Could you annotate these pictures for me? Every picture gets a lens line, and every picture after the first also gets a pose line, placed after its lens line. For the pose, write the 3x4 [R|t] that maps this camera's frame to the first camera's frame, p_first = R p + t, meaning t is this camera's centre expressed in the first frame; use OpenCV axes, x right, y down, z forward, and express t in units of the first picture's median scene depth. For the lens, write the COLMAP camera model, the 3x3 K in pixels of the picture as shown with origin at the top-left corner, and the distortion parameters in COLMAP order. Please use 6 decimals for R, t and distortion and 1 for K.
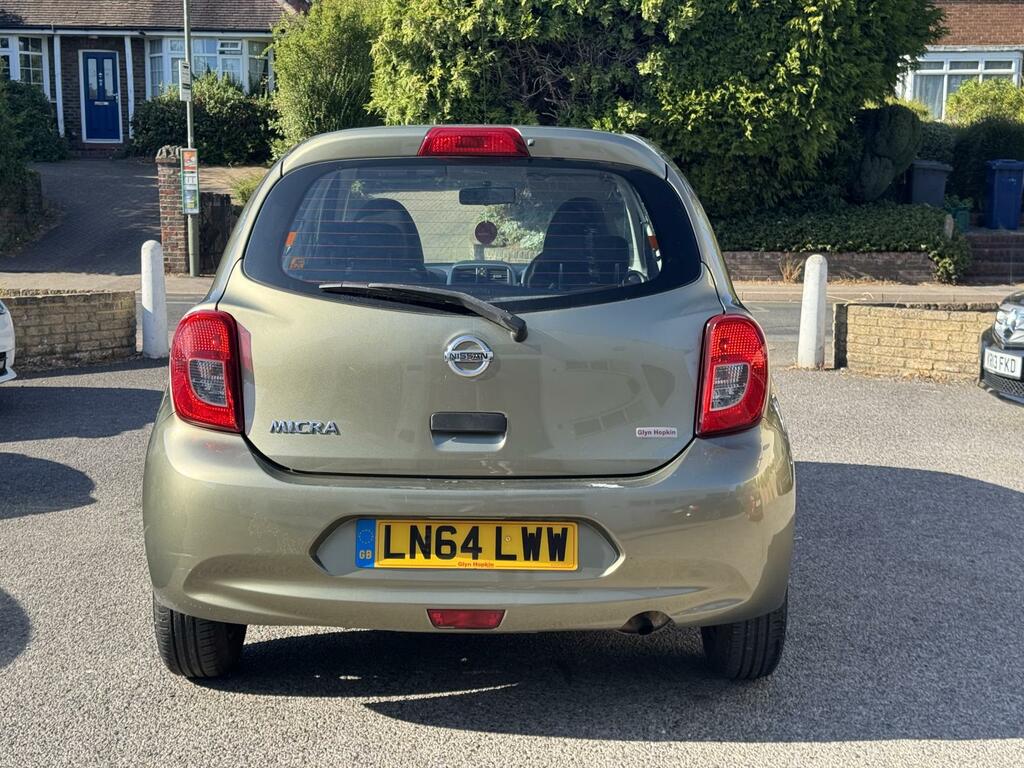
lens RADIAL K [[1436.8, 0, 512.0], [0, 1436.8, 384.0], [0, 0, 1]] dist [0.155665, -0.107735]
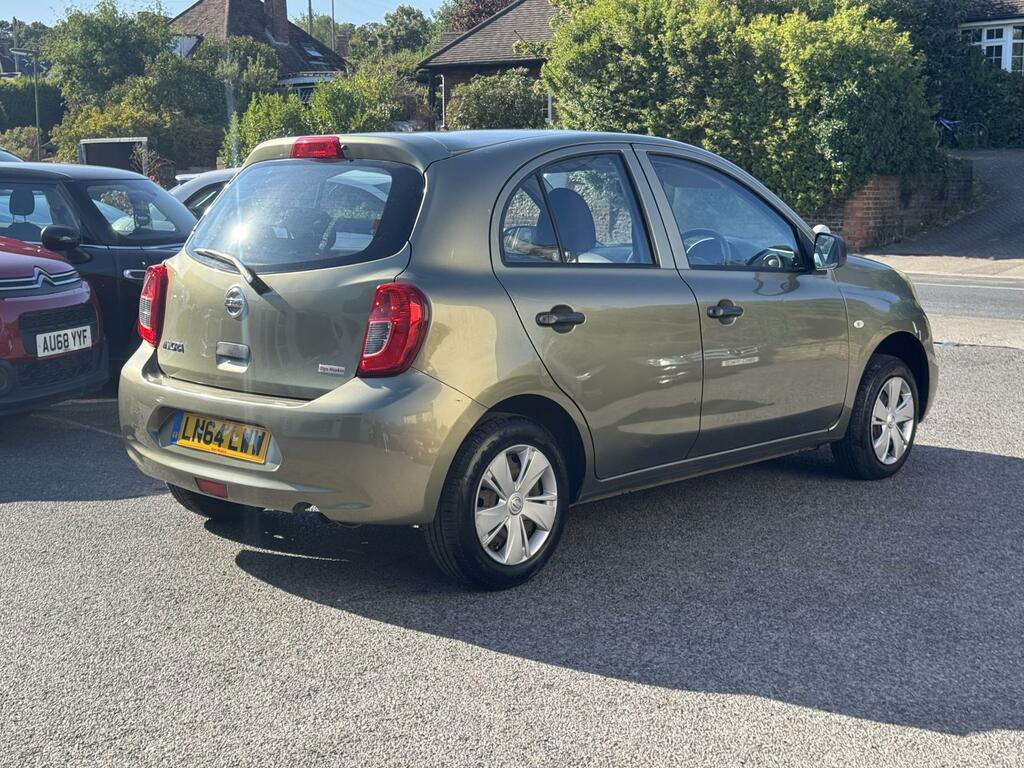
lens RADIAL K [[1436.8, 0, 512.0], [0, 1436.8, 384.0], [0, 0, 1]] dist [0.155665, -0.107735]
pose [[0.728827, 0.089329, -0.678846, 1.095344], [-0.082587, 0.995683, 0.042354, -0.021958], [0.679699, 0.025195, 0.733058, 0.152536]]
